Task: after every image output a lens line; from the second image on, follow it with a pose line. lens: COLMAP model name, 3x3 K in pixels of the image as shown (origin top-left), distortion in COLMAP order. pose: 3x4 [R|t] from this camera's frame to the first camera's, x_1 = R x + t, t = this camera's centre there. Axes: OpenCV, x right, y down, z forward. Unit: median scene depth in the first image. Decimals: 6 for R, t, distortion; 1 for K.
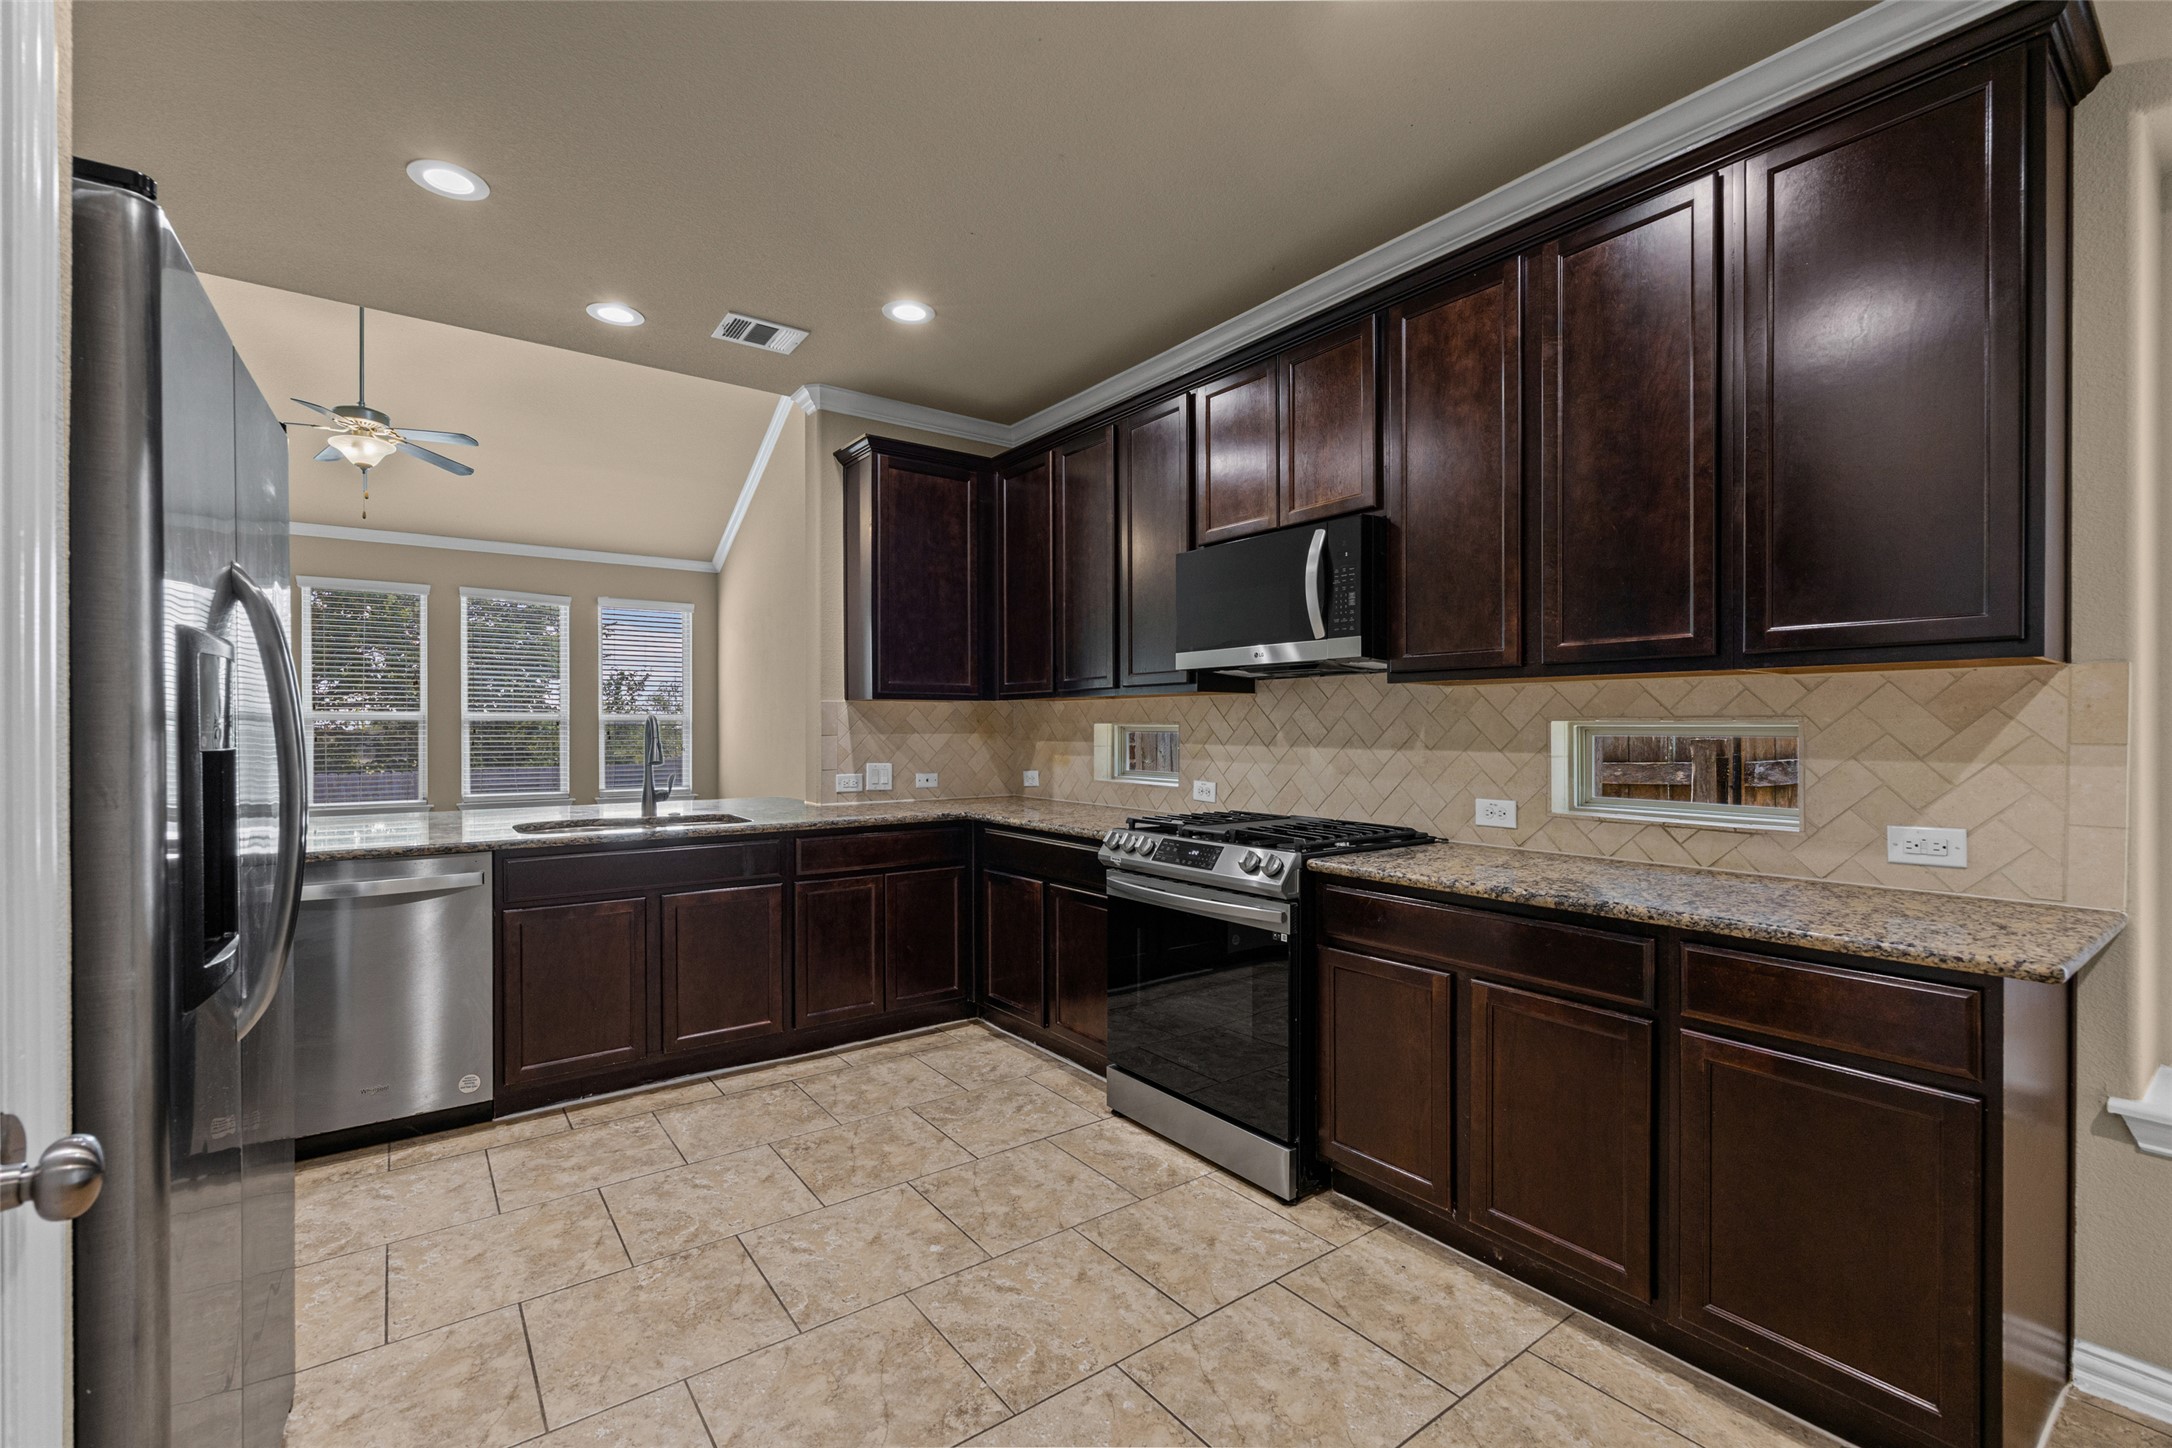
lens RADIAL K [[934.0, 0, 1078.3], [0, 934.0, 733.1], [0, 0, 1]] dist [-0.000339, 0.000889]
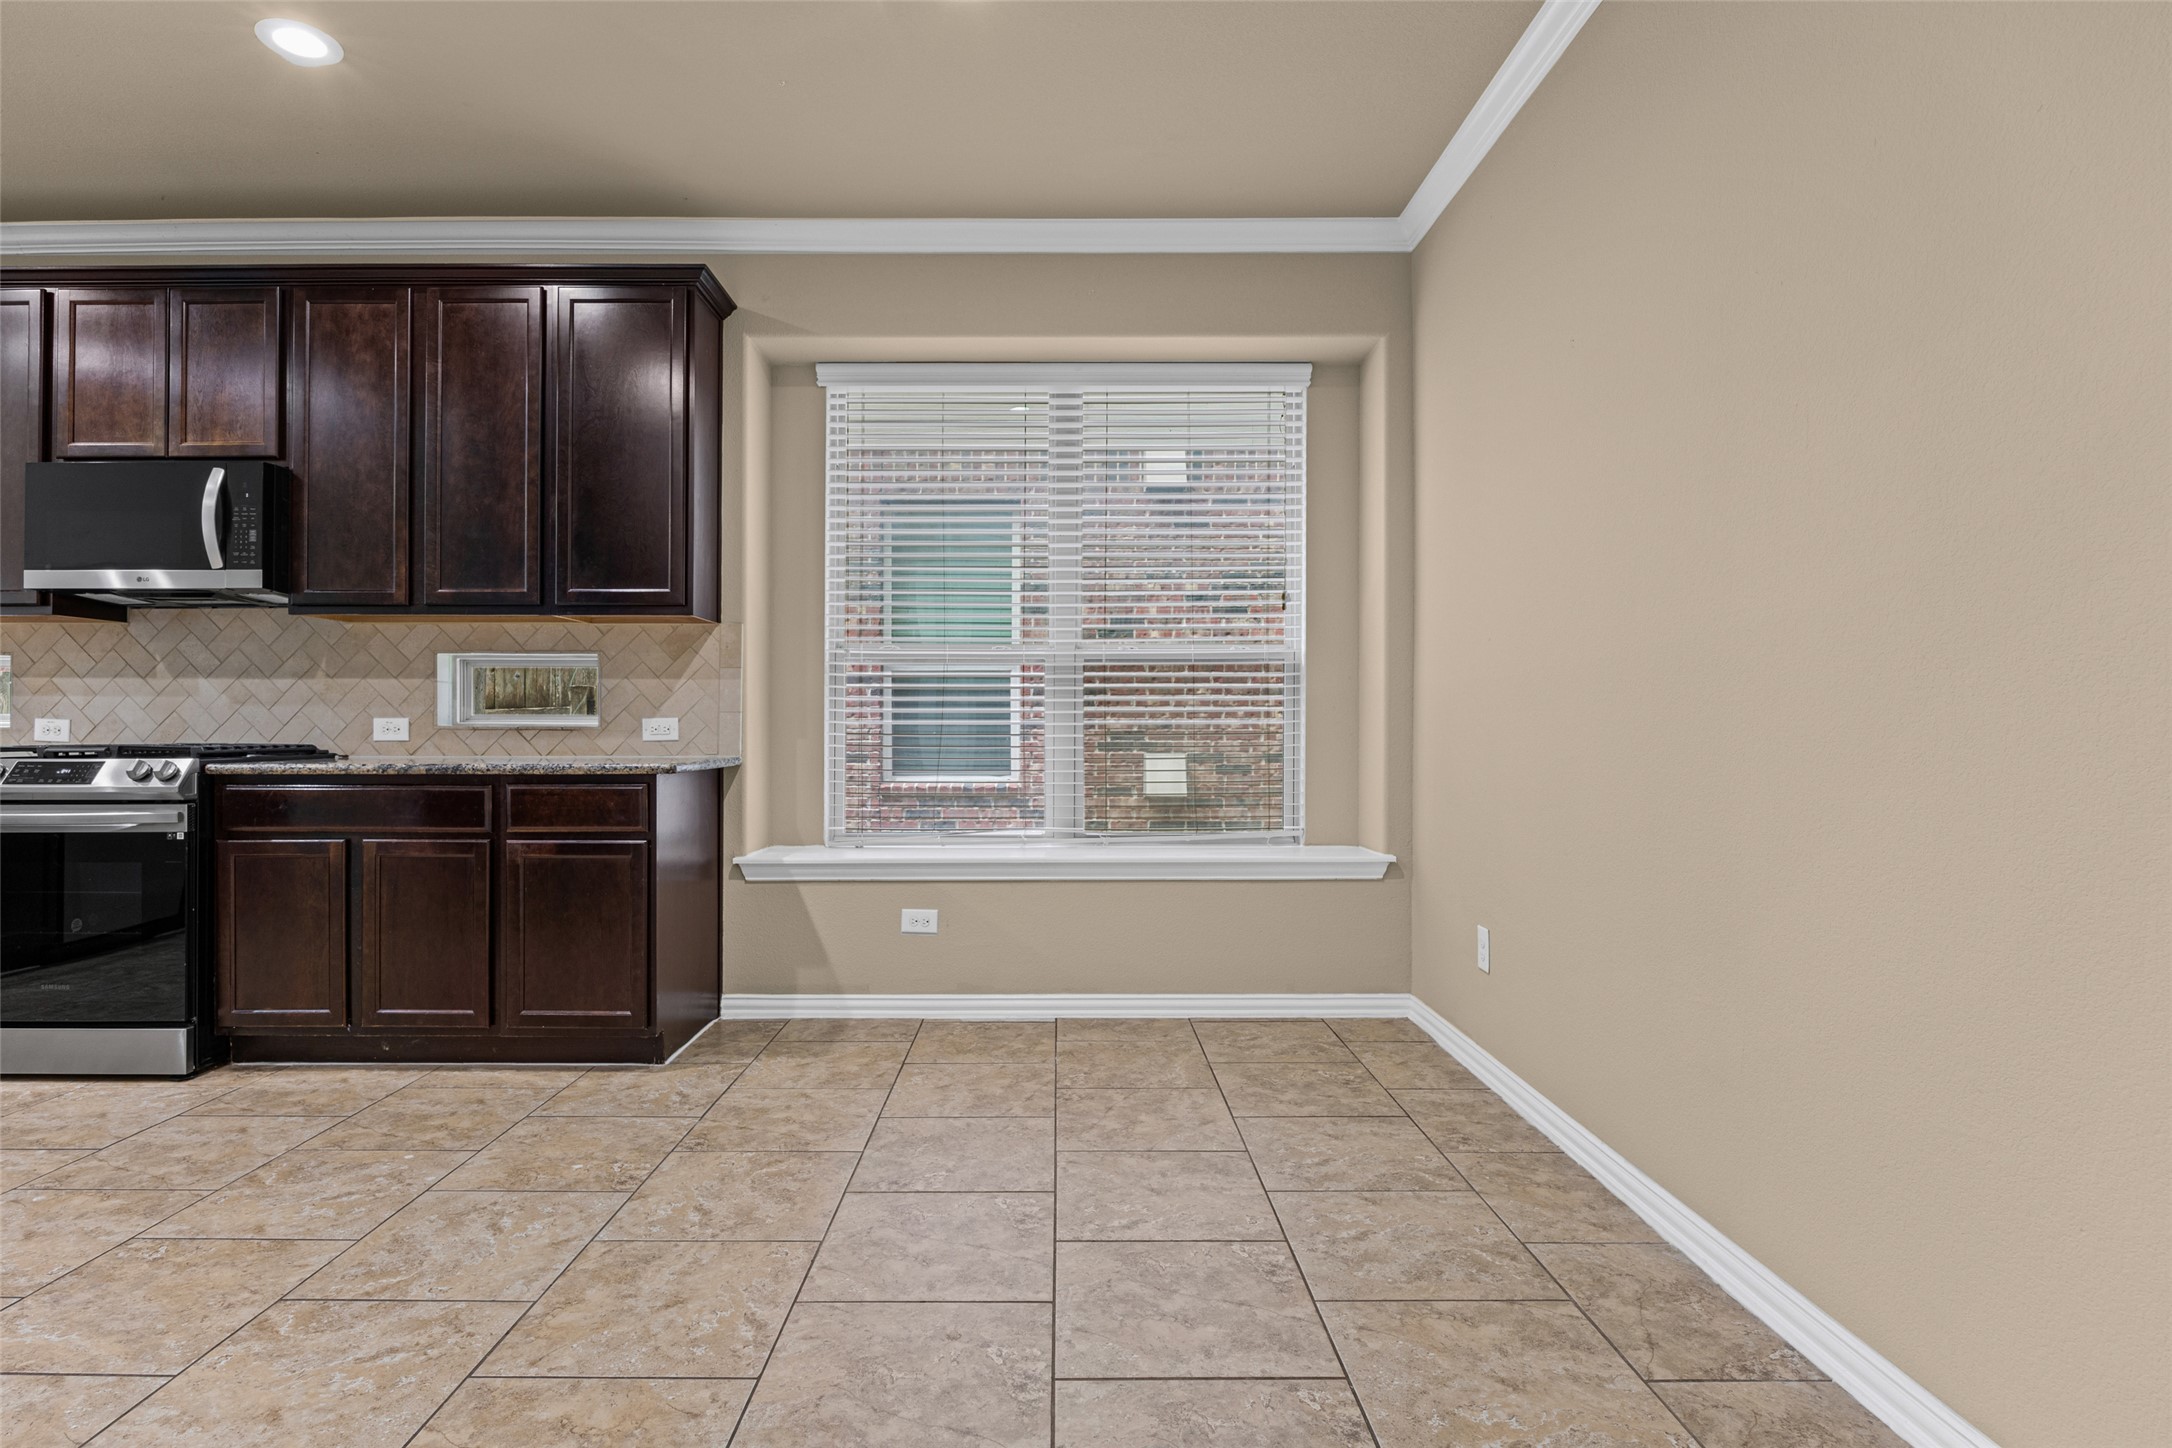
lens RADIAL K [[1108.7, 0, 1074.2], [0, 1108.7, 712.3], [0, 0, 1]] dist [-0.016962, 0.000244]
pose [[0.585771, 0.007015, 0.810446, -0.190971], [0.004812, 0.999915, -0.012133, 0.086595], [-0.810462, 0.011007, 0.585688, -0.553592]]
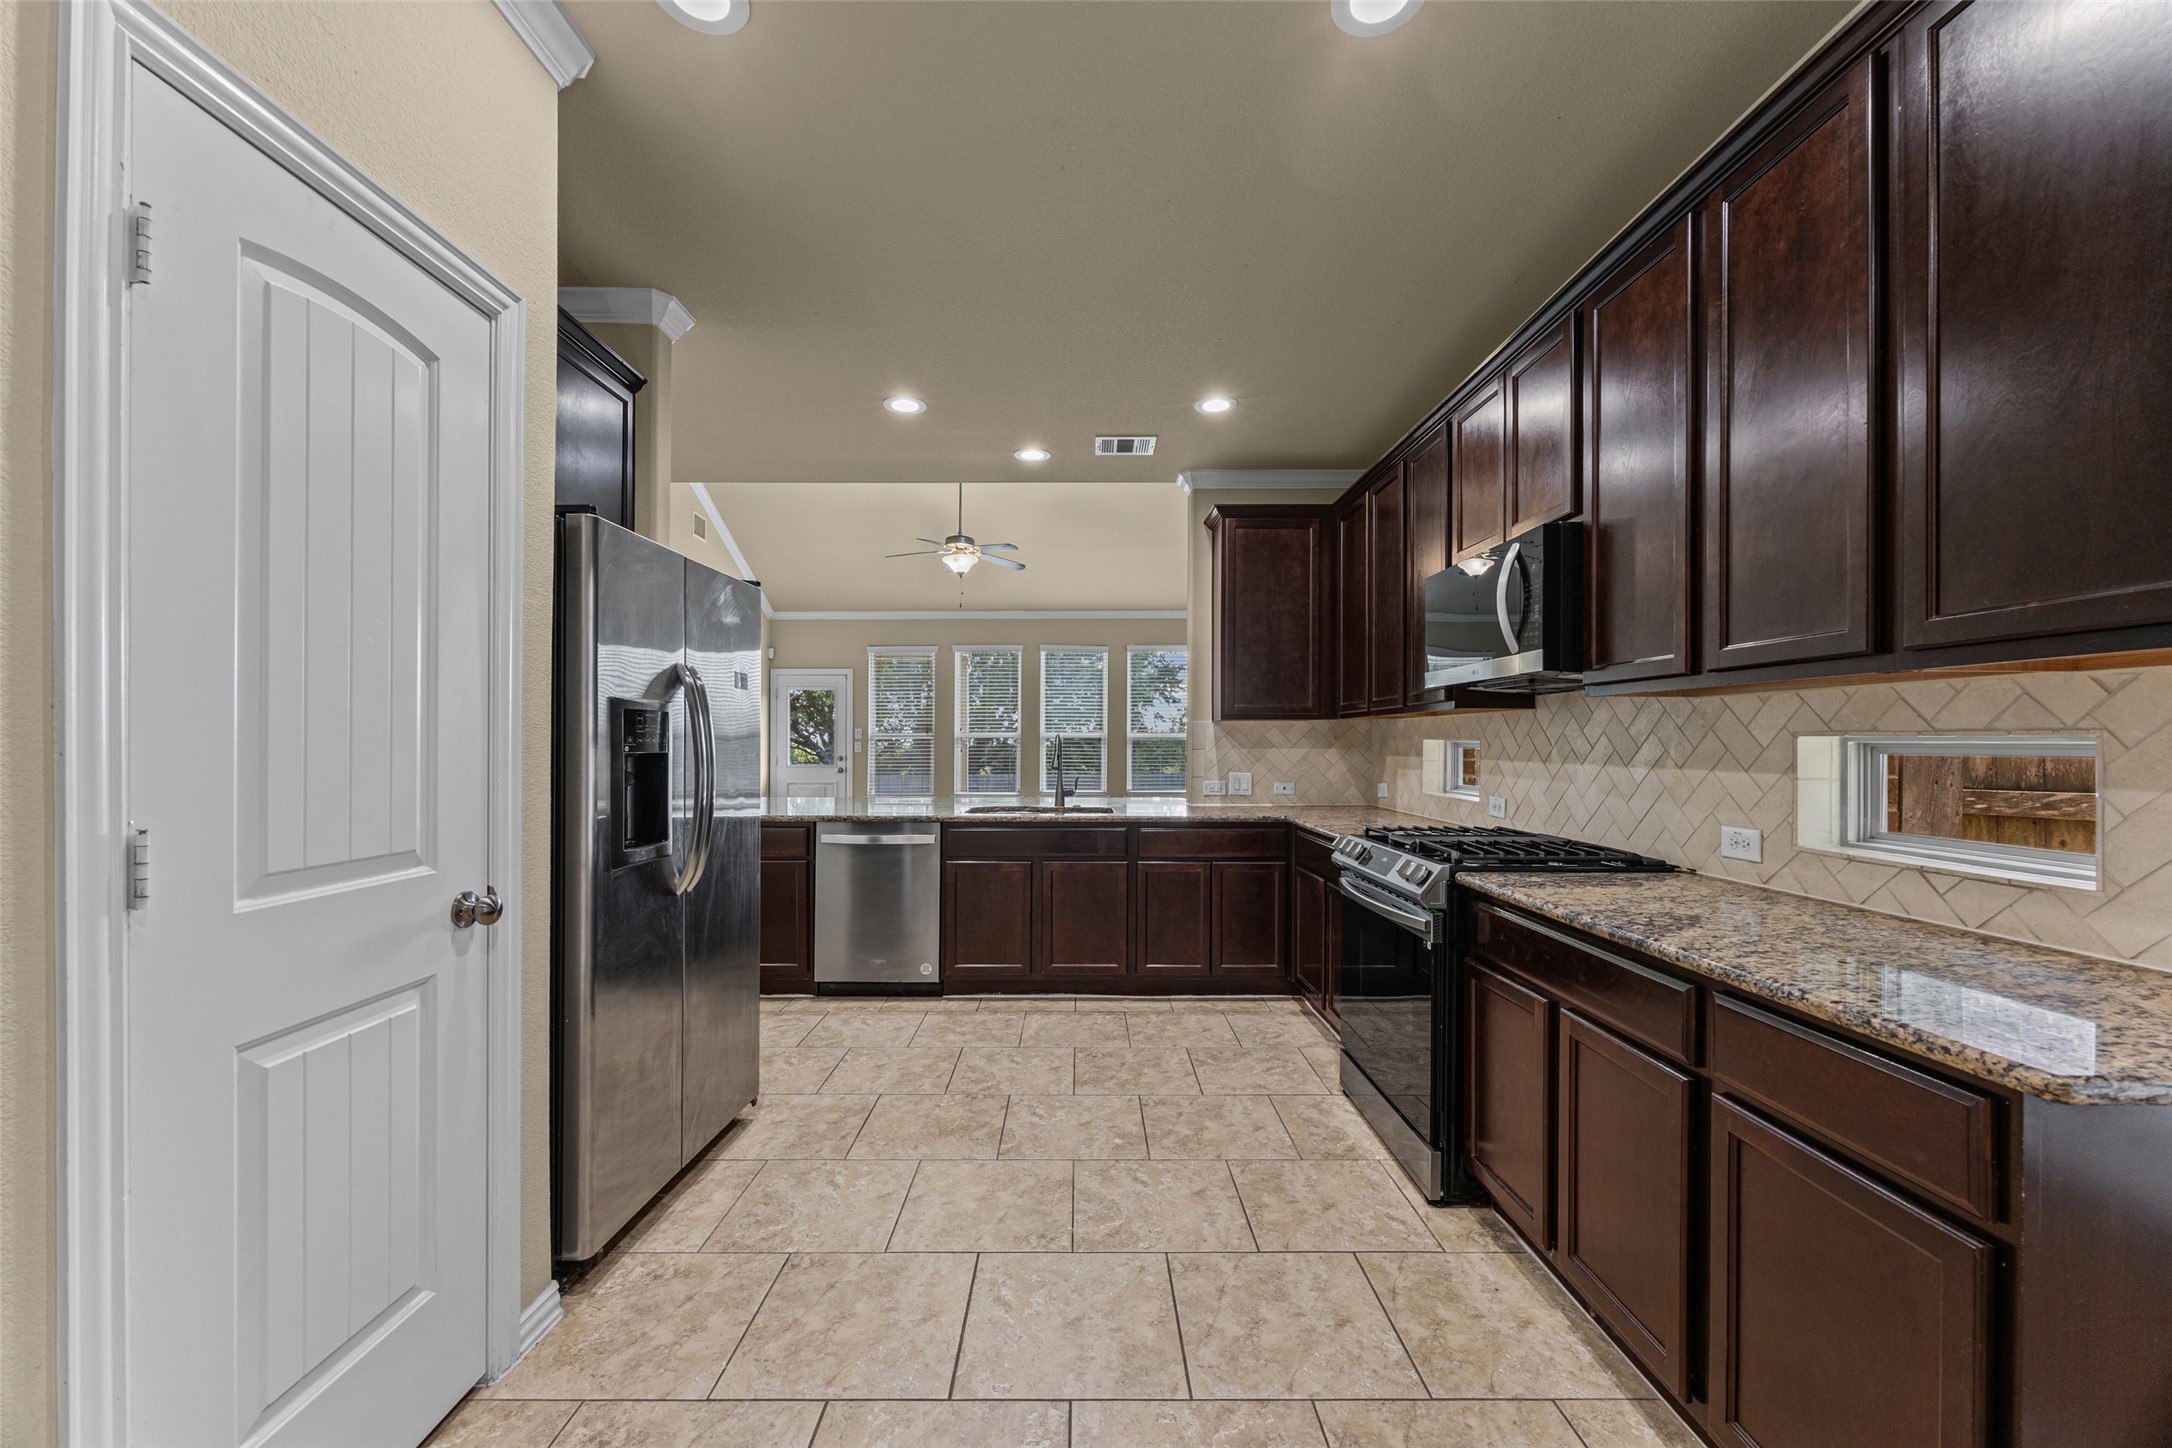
lens RADIAL K [[831.7, 0, 1077.7], [0, 831.7, 740.9], [0, 0, 1]] dist [0.001880, 0.000107]
pose [[0.806306, -0.000379, -0.591499, 0.415909], [-0.004610, 0.999965, -0.006924, -0.000736], [0.591481, 0.008310, 0.806276, 0.017923]]
